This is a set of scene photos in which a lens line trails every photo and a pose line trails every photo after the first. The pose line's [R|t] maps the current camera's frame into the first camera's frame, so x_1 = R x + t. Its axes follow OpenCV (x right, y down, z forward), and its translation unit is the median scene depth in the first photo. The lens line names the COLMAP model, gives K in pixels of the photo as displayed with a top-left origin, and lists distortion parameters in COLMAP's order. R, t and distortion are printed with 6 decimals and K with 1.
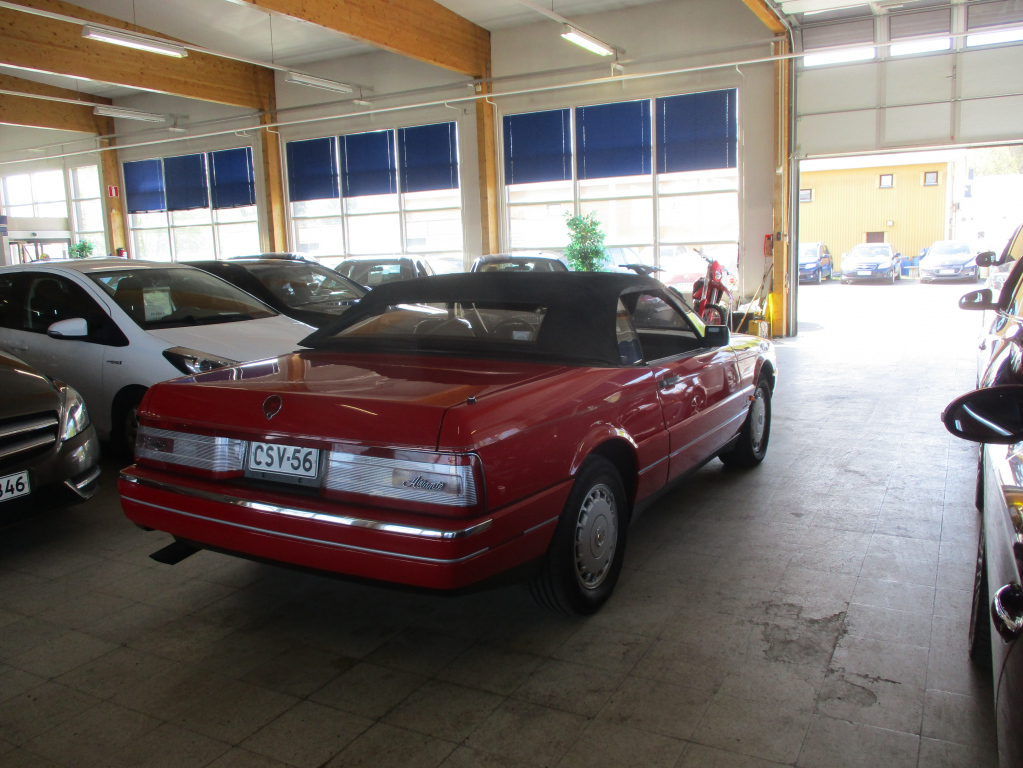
lens RADIAL K [[837.4, 0, 510.4], [0, 837.4, 375.9], [0, 0, 1]] dist [-0.022794, -0.002784]
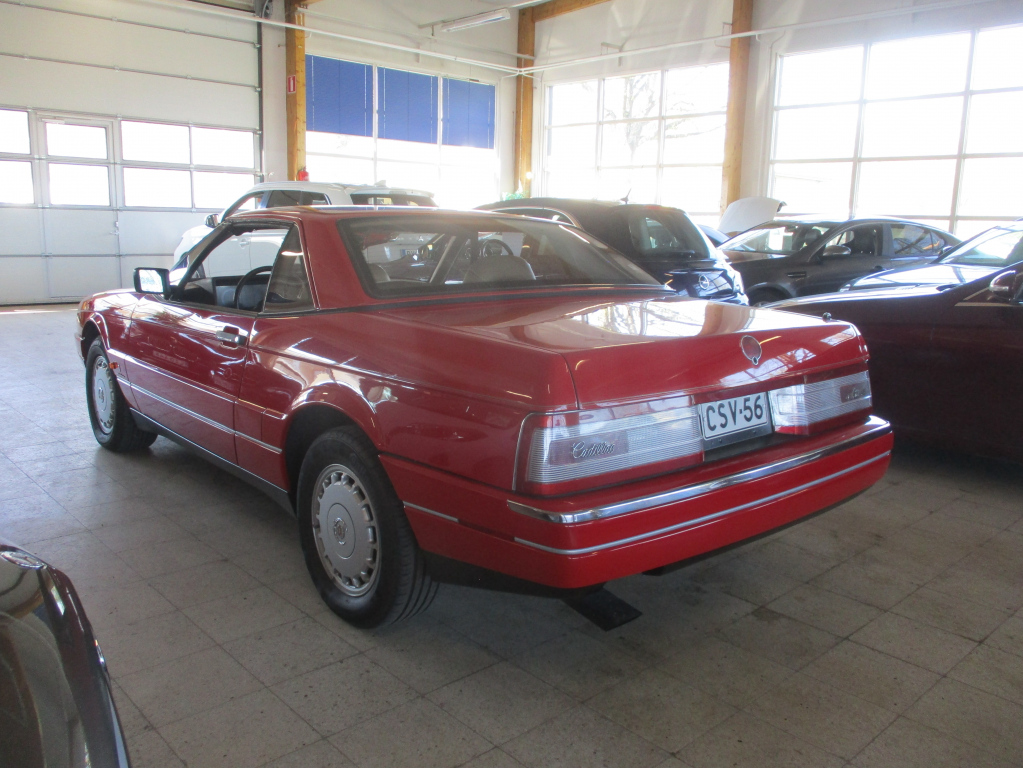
lens RADIAL K [[835.3, 0, 510.9], [0, 835.3, 382.4], [0, 0, 1]] dist [-0.027538, -0.000107]
pose [[0.323290, -0.135842, 0.936499, -0.947237], [0.098604, 0.989091, 0.109432, -0.037261], [-0.941149, 0.056964, 0.333158, 0.791970]]
